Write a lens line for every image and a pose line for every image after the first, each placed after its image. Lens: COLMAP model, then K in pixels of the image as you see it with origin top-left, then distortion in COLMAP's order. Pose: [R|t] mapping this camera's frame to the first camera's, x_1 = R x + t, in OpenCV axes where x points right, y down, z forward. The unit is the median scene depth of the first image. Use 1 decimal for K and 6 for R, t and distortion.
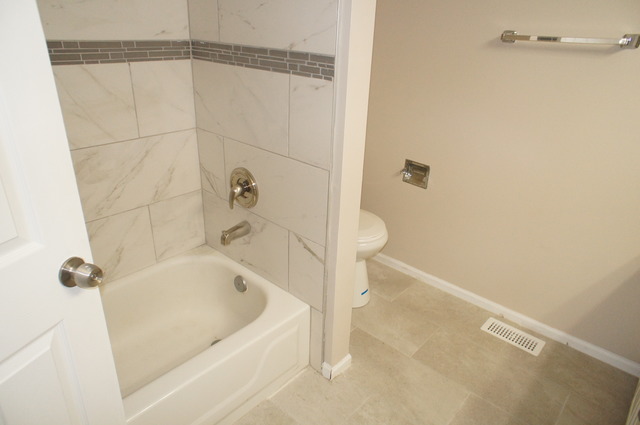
lens RADIAL K [[424.5, 0, 321.1], [0, 424.5, 211.0], [0, 0, 1]] dist [0.002387, 0.000996]
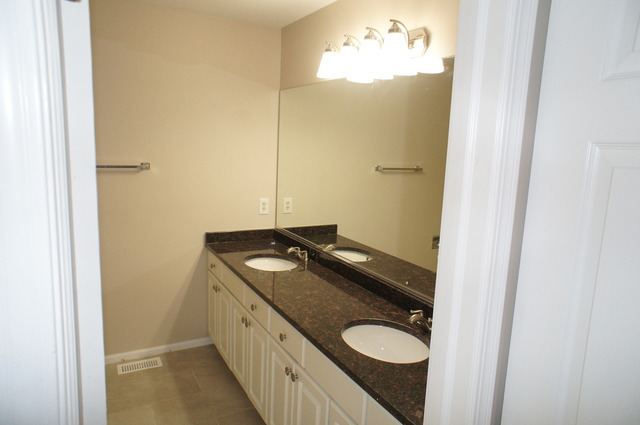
lens RADIAL K [[424.5, 0, 321.1], [0, 424.5, 211.0], [0, 0, 1]] dist [0.002387, 0.000996]
pose [[0.331601, -0.168317, 0.928284, -0.574124], [0.342442, 0.938322, 0.047811, -0.046660], [-0.879076, 0.302029, 0.368787, -0.194286]]
